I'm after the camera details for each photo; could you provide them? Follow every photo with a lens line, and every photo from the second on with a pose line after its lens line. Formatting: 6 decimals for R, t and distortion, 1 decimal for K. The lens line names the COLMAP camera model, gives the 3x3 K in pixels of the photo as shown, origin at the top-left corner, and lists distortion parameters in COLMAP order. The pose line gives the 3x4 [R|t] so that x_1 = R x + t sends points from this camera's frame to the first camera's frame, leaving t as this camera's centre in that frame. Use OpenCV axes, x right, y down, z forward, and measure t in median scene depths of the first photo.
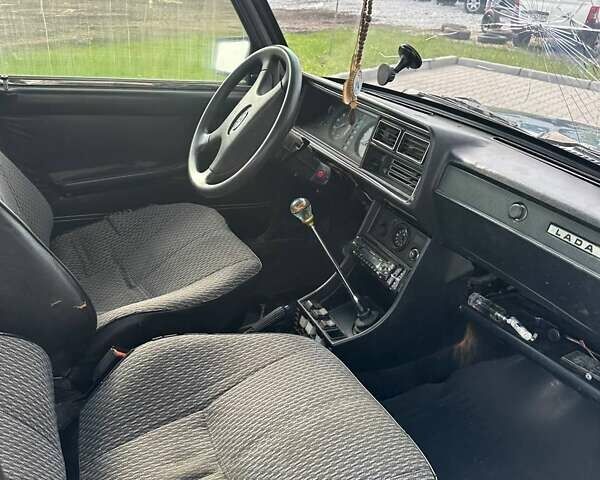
lens RADIAL K [[560.4, 0, 299.3], [0, 560.4, 233.3], [0, 0, 1]] dist [0.158023, -0.291620]
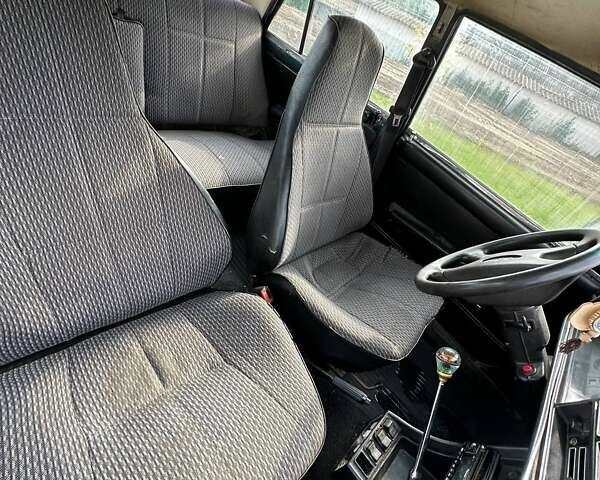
lens RADIAL K [[316.0, 0, 300.0], [0, 316.0, 240.0], [0, 0, 1]] dist [0.001198, -0.000542]
pose [[0.301517, 0.646496, -0.700807, 0.157190], [-0.680831, 0.660556, 0.316442, -0.163555], [0.667500, 0.381718, 0.639324, 0.420955]]
